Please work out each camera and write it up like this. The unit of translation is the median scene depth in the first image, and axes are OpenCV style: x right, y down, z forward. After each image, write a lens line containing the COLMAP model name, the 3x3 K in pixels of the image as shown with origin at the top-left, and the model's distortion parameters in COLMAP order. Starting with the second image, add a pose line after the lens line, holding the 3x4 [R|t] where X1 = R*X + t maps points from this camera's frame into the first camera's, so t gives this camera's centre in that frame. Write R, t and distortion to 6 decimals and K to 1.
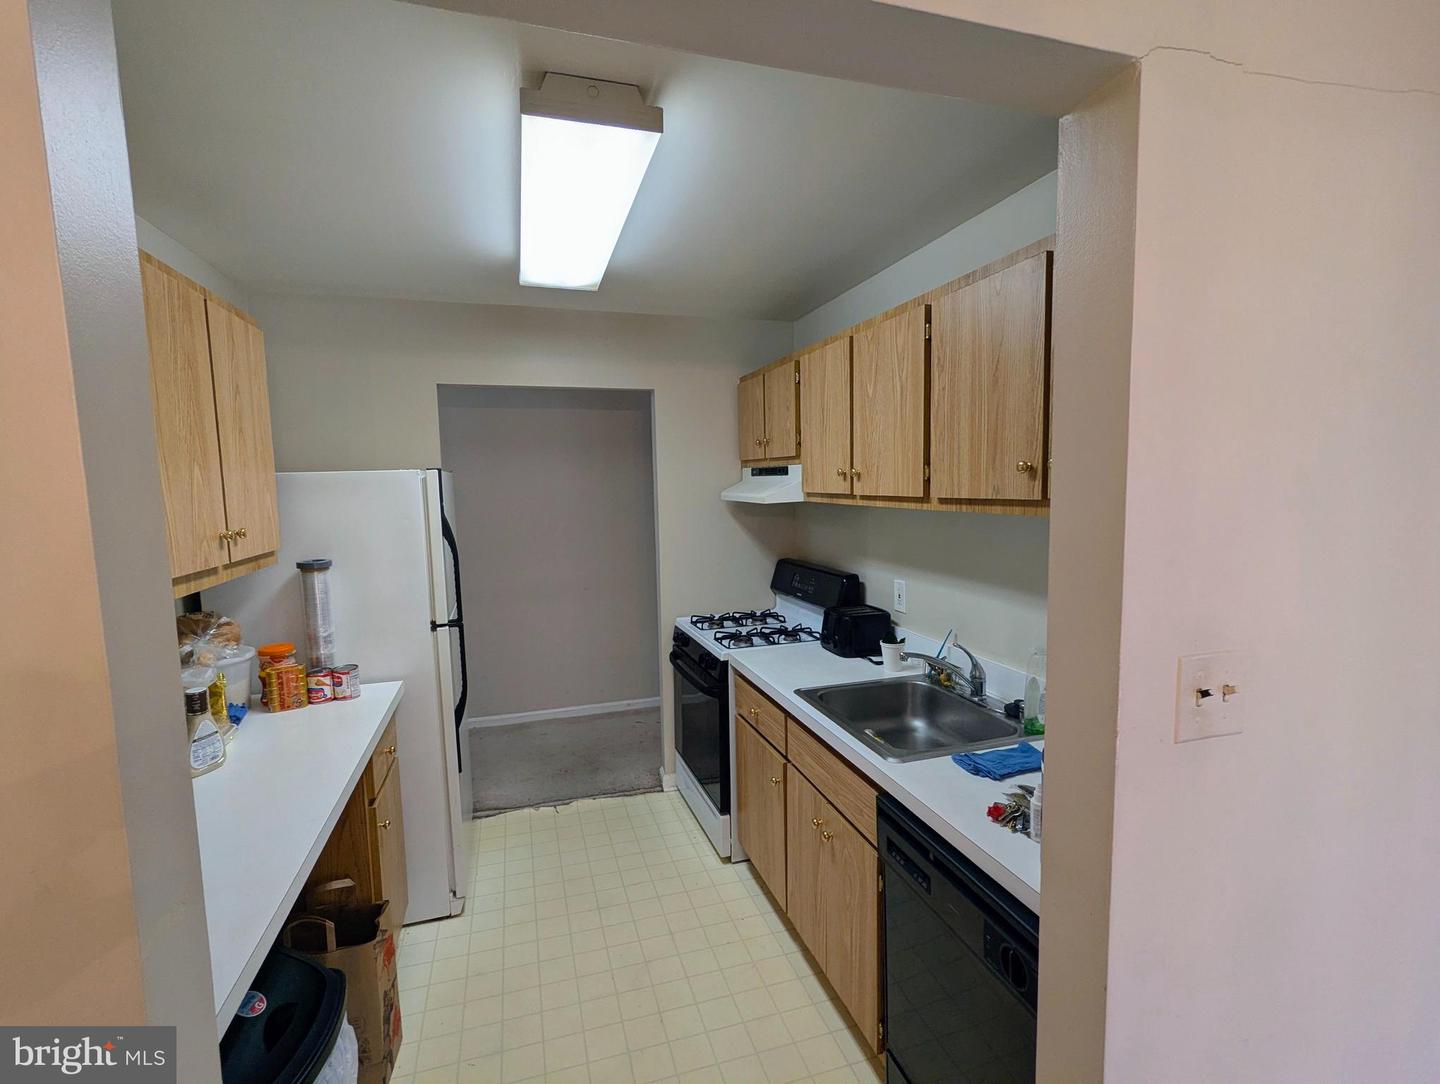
lens RADIAL K [[680.1, 0, 713.0], [0, 680.1, 540.5], [0, 0, 1]] dist [0.003421, 0.002046]
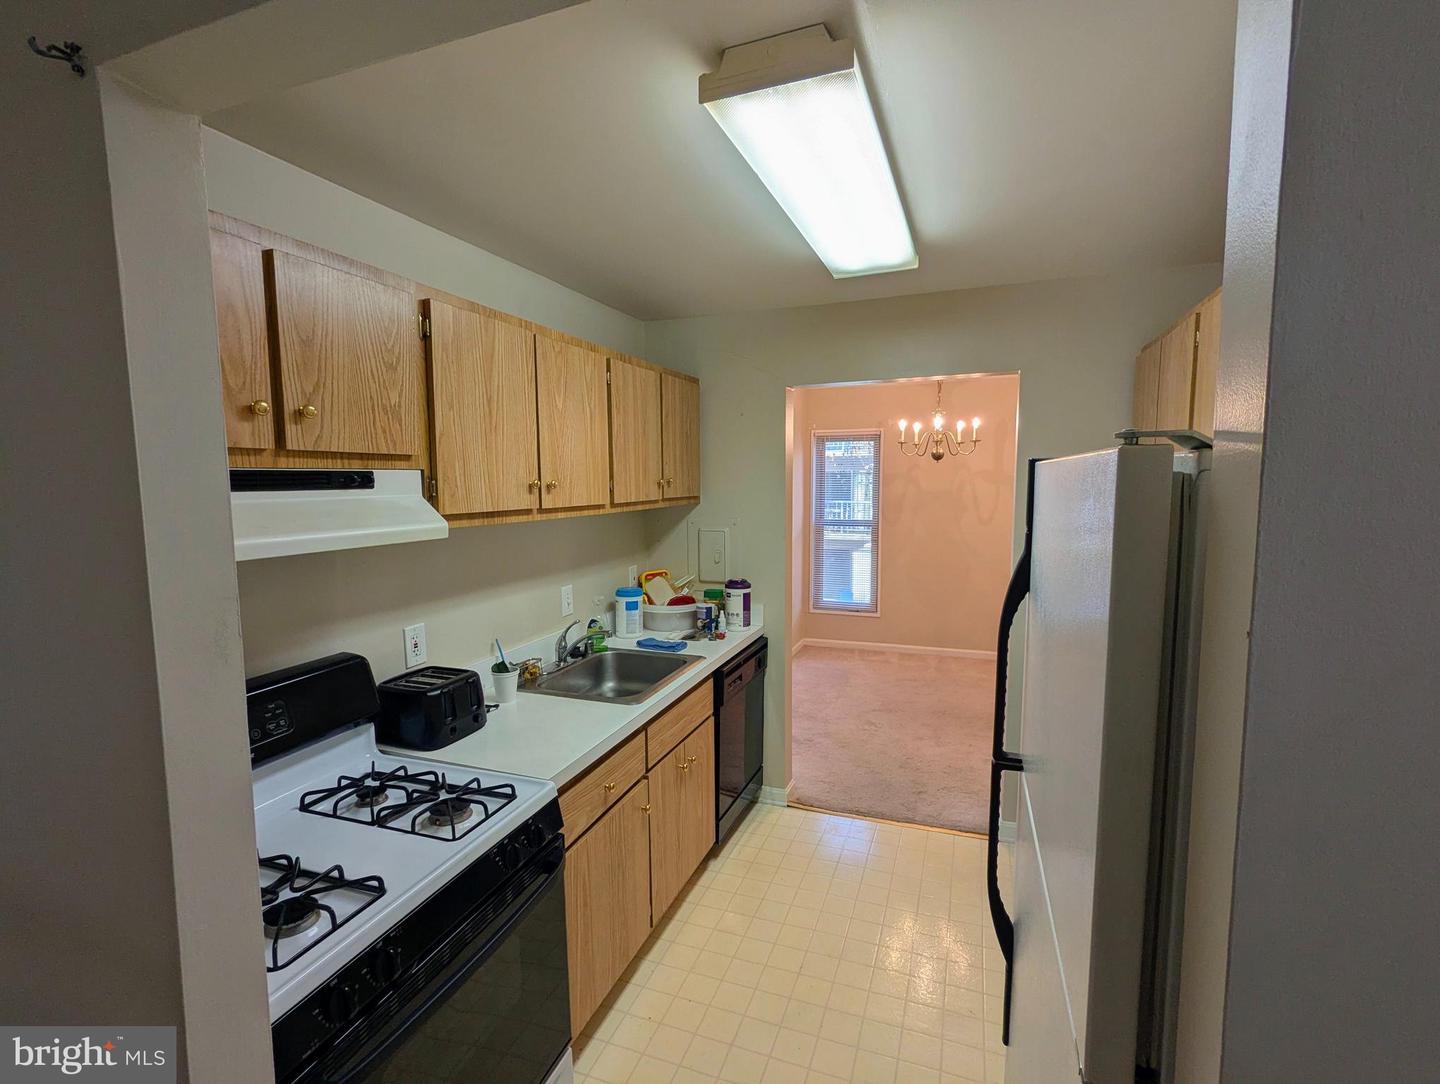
lens RADIAL K [[680.1, 0, 718.9], [0, 680.1, 547.0], [0, 0, 1]] dist [0.003421, 0.002046]
pose [[-0.794995, -0.031749, 0.605784, -0.597801], [0.081748, 0.983913, 0.158847, -0.157904], [-0.601082, 0.175804, -0.779611, 1.750188]]
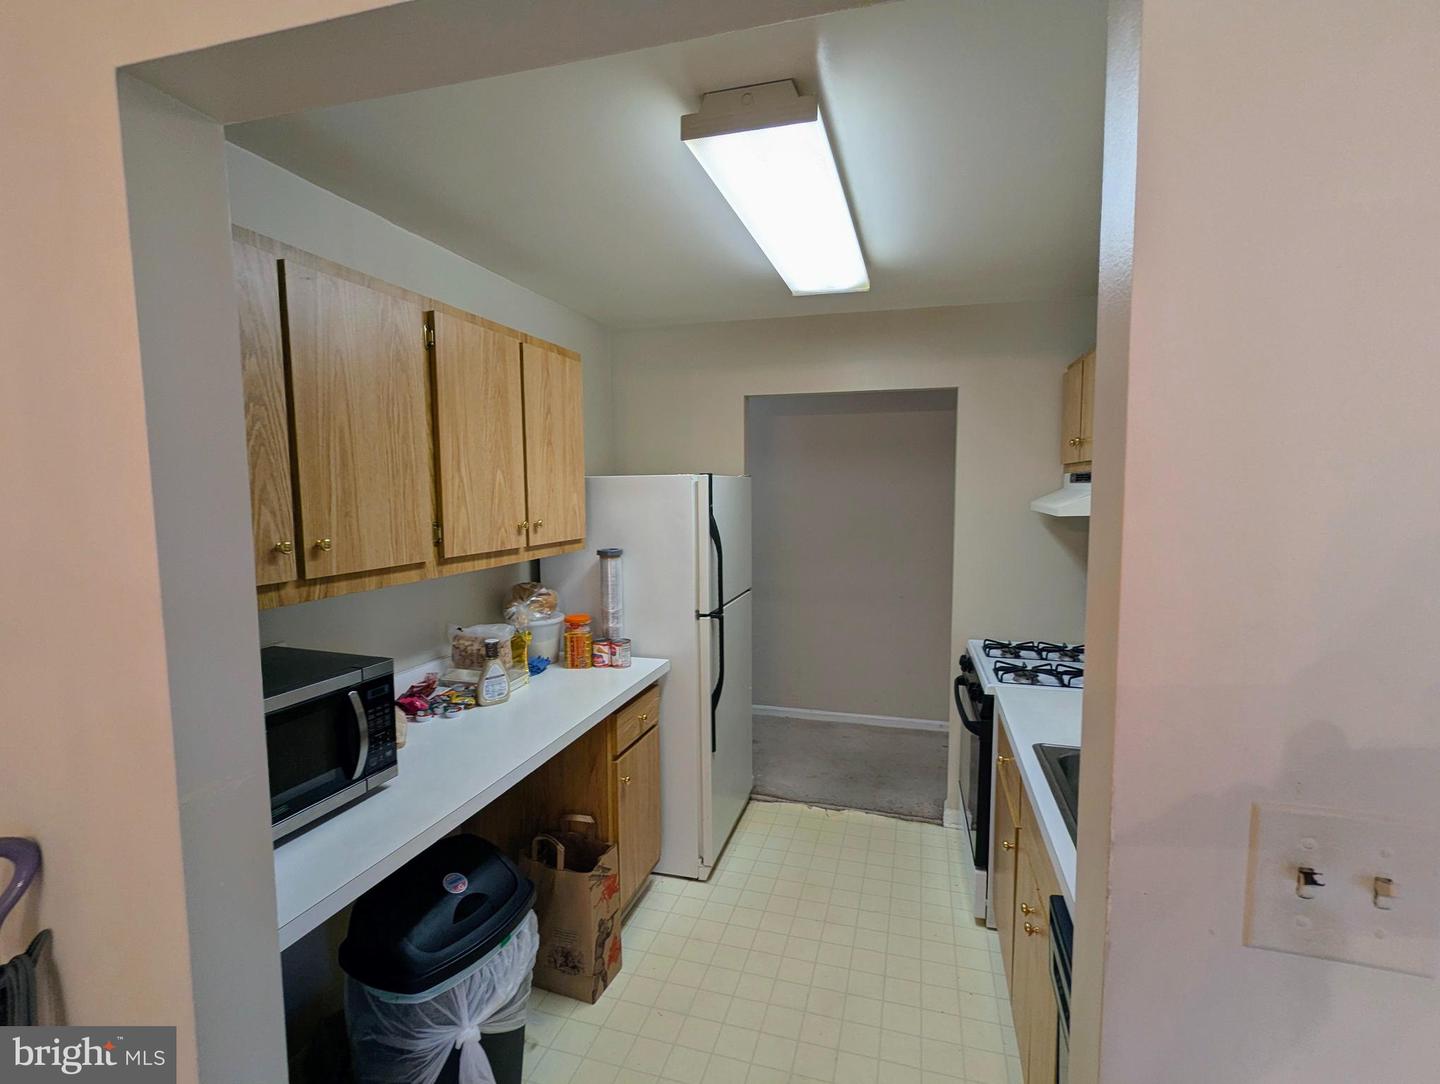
lens RADIAL K [[680.1, 0, 721.0], [0, 680.1, 543.2], [0, 0, 1]] dist [0.003421, 0.002046]
pose [[0.839007, 0.061131, -0.540675, 0.228077], [-0.061483, 0.997956, 0.017426, -0.013843], [0.540635, 0.018622, 0.841051, 0.092484]]
